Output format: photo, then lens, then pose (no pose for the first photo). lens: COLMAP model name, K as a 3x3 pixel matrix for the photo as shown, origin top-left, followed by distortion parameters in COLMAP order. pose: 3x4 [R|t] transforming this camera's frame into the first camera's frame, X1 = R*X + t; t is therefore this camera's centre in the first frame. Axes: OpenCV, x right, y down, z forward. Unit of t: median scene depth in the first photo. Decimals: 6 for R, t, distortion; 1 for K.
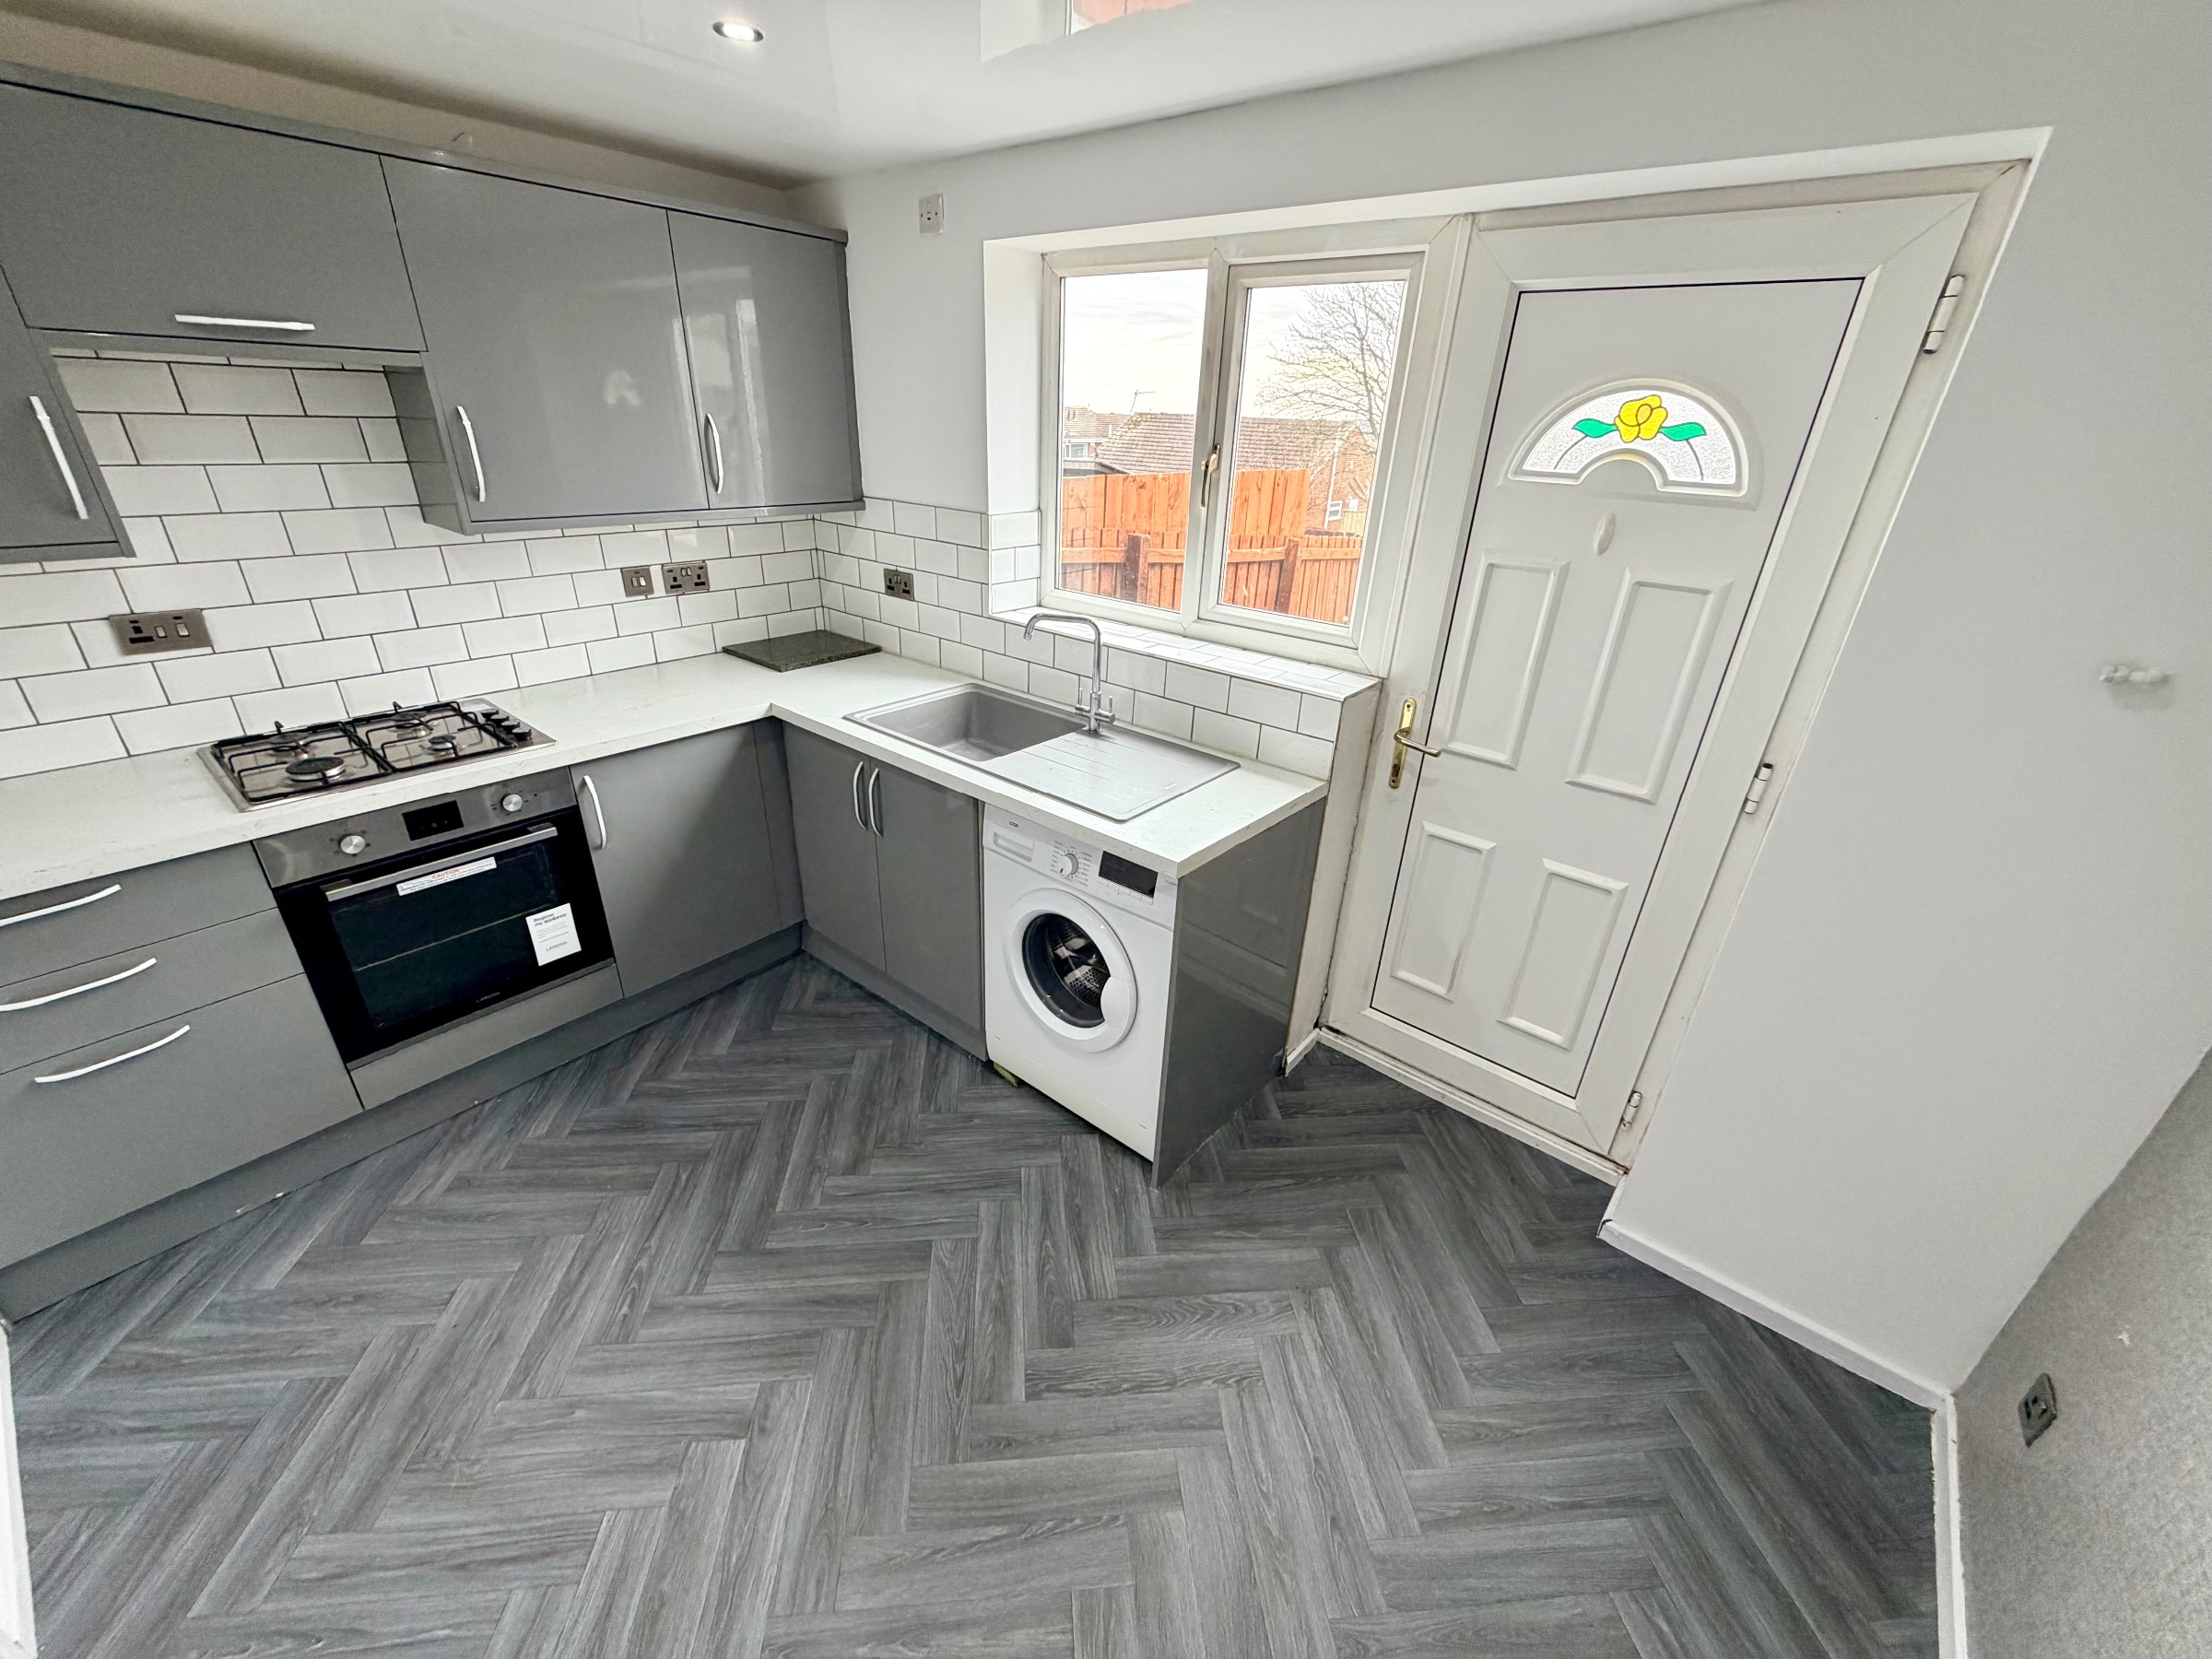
lens RADIAL K [[880.1, 0, 1096.0], [0, 880.1, 826.0], [0, 0, 1]] dist [-0.003174, 0.000557]
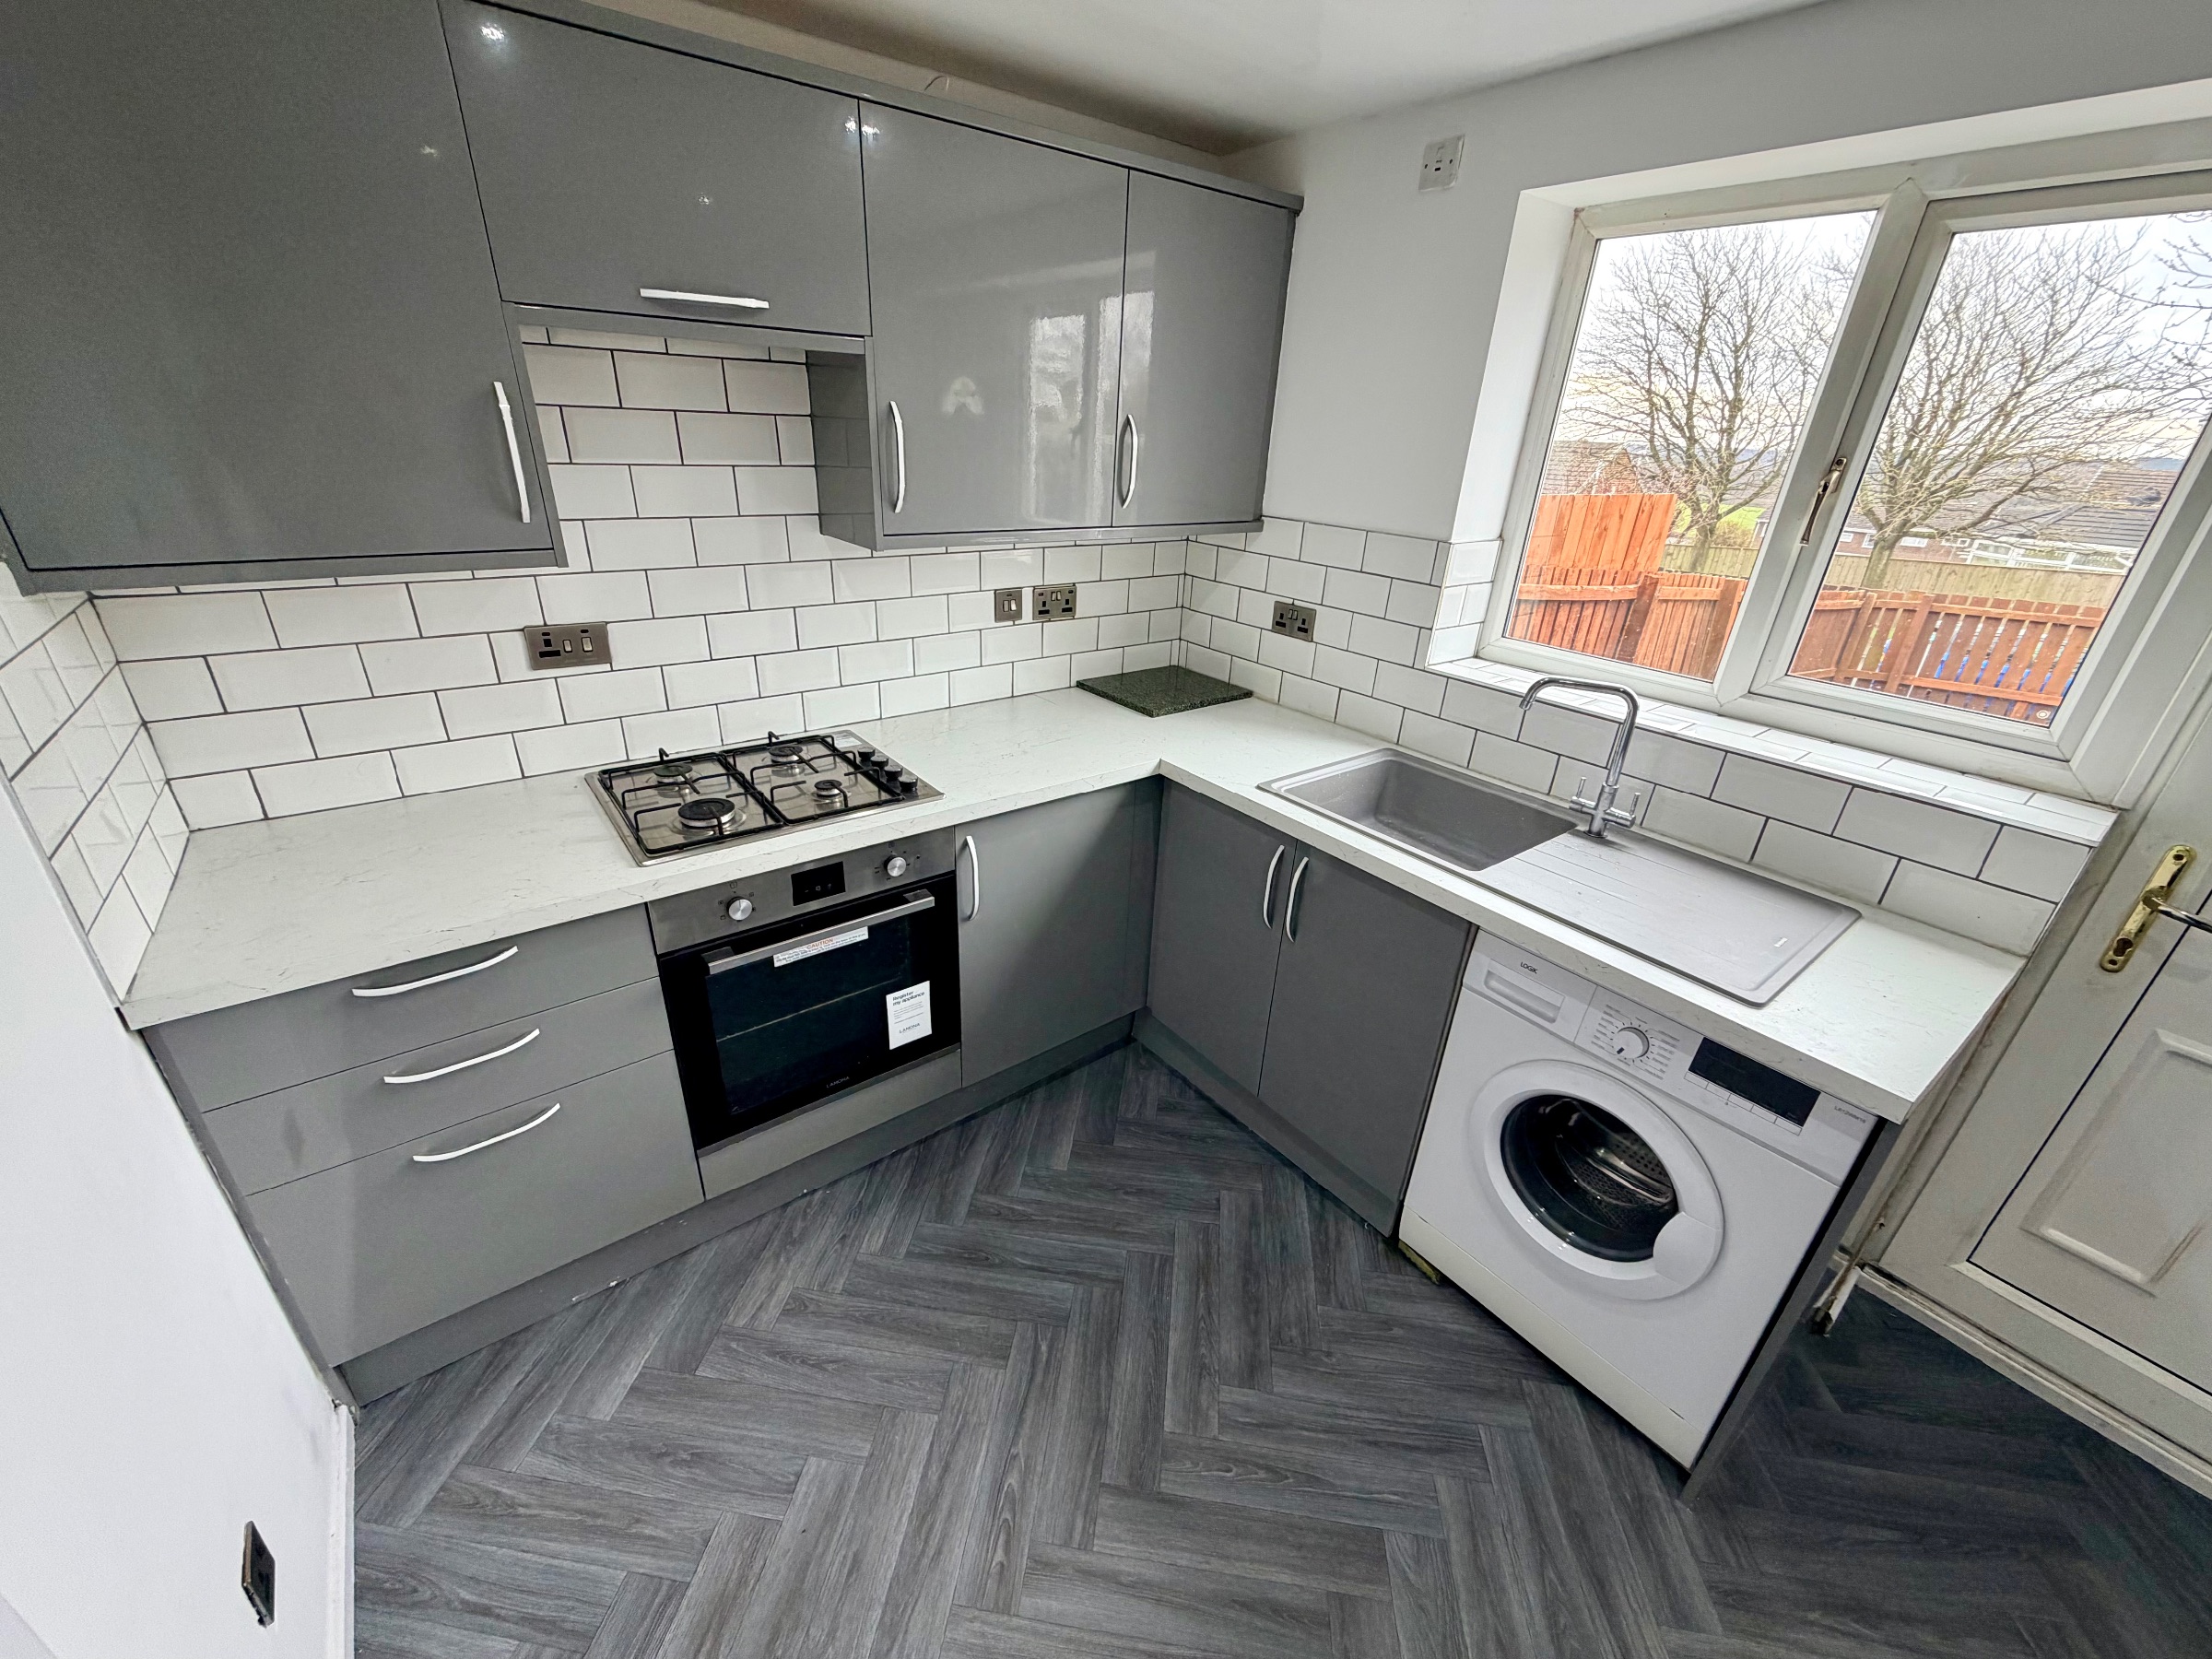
lens RADIAL K [[880.1, 0, 1094.8], [0, 880.1, 825.3], [0, 0, 1]] dist [-0.003174, 0.000557]
pose [[0.974598, 0.095269, -0.202691, -0.255111], [-0.099105, 0.995038, -0.008838, -0.063619], [0.200843, 0.028701, 0.979203, 0.171327]]
